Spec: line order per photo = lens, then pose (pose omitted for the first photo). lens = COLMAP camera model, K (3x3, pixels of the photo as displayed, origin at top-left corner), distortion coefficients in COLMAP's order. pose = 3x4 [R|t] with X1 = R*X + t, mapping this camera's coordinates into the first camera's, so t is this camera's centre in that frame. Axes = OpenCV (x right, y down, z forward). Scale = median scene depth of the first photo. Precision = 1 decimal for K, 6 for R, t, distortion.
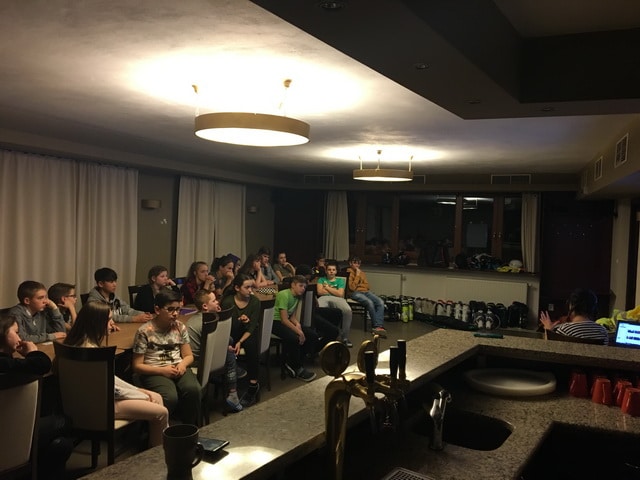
lens RADIAL K [[543.4, 0, 320.0], [0, 543.4, 240.0], [0, 0, 1]] dist [0.125458, -0.193830]
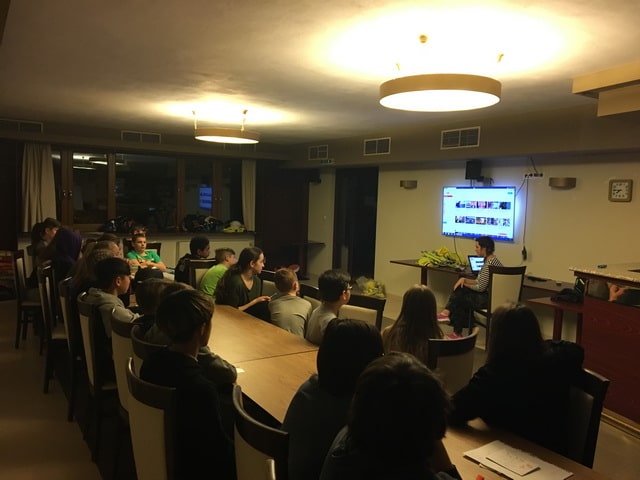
lens RADIAL K [[543.4, 0, 320.0], [0, 543.4, 240.0], [0, 0, 1]] dist [0.125458, -0.193830]
pose [[0.600877, -0.074523, 0.795860, -0.413405], [0.018269, 0.996665, 0.079533, -0.009372], [-0.799133, -0.033250, 0.600235, 0.222213]]
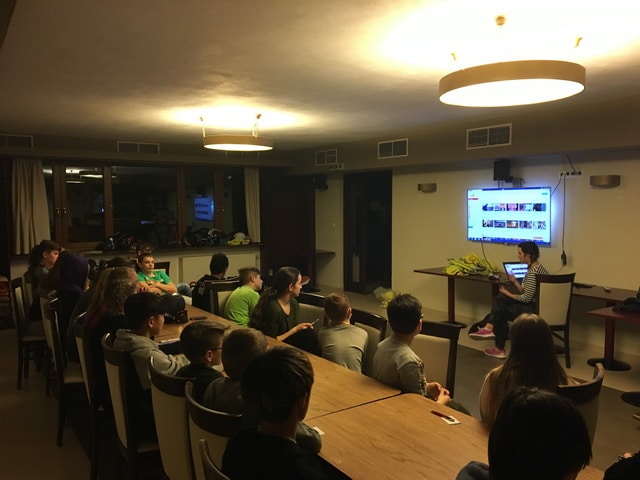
lens RADIAL K [[543.4, 0, 320.0], [0, 543.4, 240.0], [0, 0, 1]] dist [0.125458, -0.193830]
pose [[0.577061, -0.091444, 0.811565, -0.395526], [0.054944, 0.995807, 0.073136, -0.016755], [-0.814851, 0.002387, 0.579666, 0.291129]]
